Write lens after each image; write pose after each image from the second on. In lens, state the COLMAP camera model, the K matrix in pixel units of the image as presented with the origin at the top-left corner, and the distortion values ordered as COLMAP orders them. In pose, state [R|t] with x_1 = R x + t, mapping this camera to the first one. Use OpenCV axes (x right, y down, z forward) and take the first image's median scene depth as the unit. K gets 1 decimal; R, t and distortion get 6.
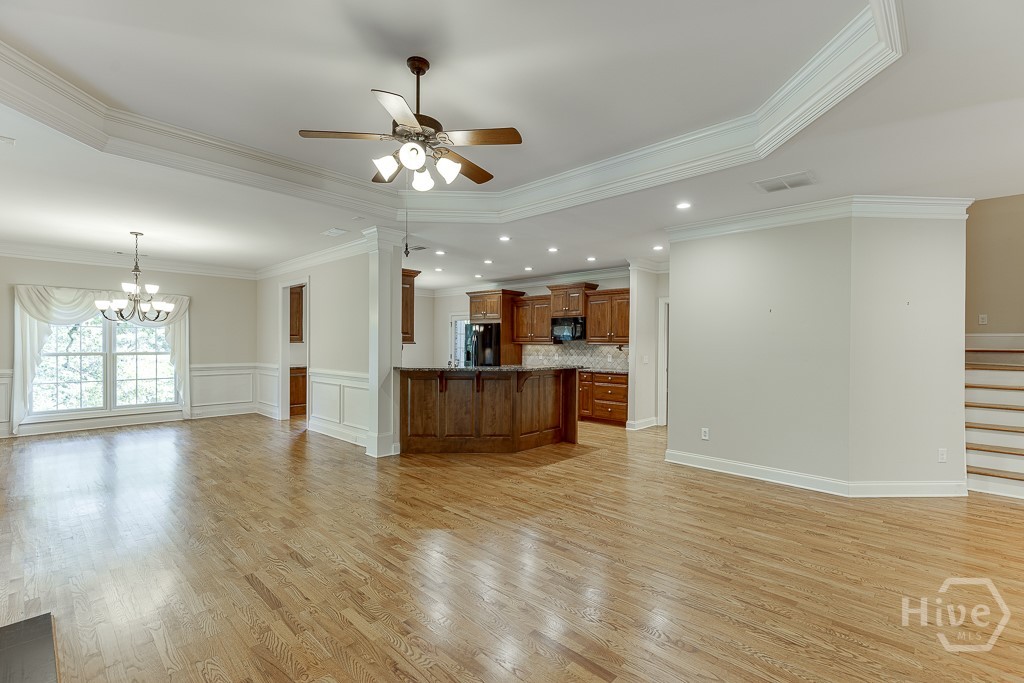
lens RADIAL K [[457.3, 0, 517.4], [0, 457.3, 343.8], [0, 0, 1]] dist [0.005895, 0.000125]
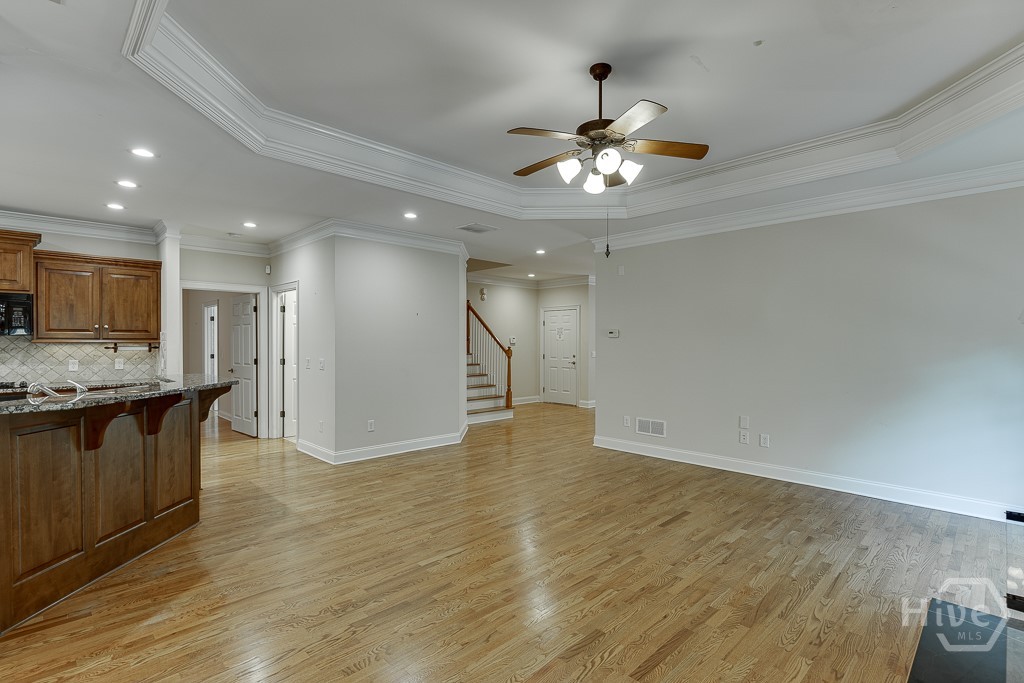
lens RADIAL K [[488.0, 0, 521.5], [0, 488.0, 344.8], [0, 0, 1]] dist [-0.002349, -0.000695]
pose [[0.033271, -0.013568, 0.999354, -0.610798], [0.001666, 0.999907, 0.013520, -0.005040], [-0.999445, 0.001215, 0.033291, 0.529033]]
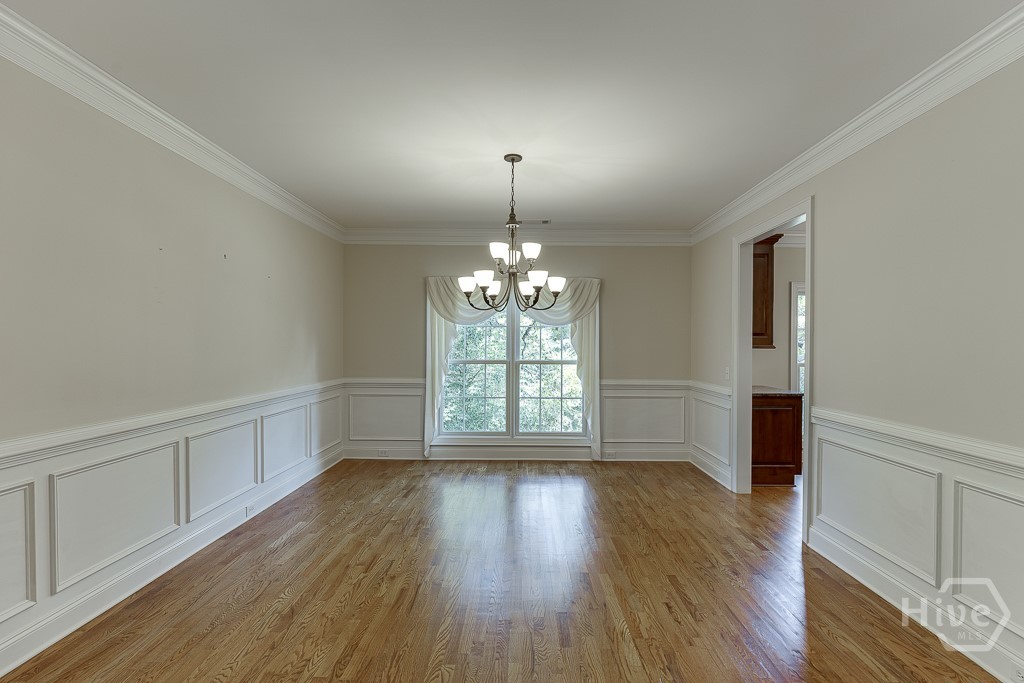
lens RADIAL K [[488.0, 0, 521.5], [0, 488.0, 344.8], [0, 0, 1]] dist [-0.002349, -0.000695]
pose [[0.682654, 0.000131, -0.730742, -0.368523], [-0.005552, 0.999972, -0.005007, -0.002927], [0.730721, 0.007475, 0.682635, 0.582092]]
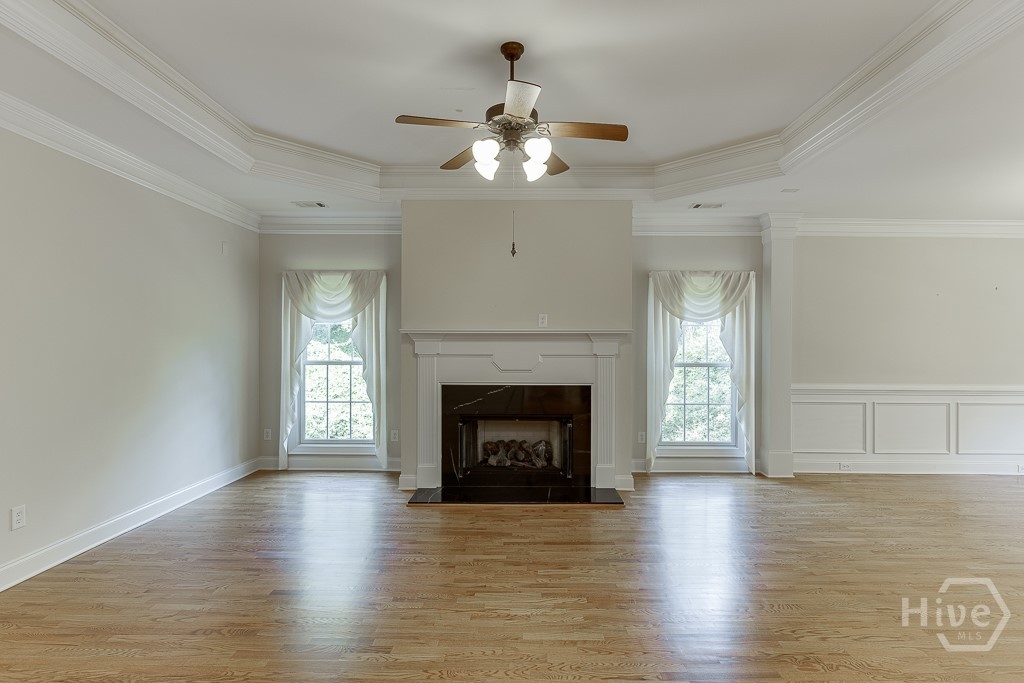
lens RADIAL K [[521.7, 0, 517.6], [0, 521.7, 343.6], [0, 0, 1]] dist [-0.003248, -0.000752]
pose [[-0.739420, -0.007313, -0.673205, 0.228244], [-0.010965, 0.999939, 0.001181, -0.002447], [0.673155, 0.008255, -0.739455, 0.837782]]
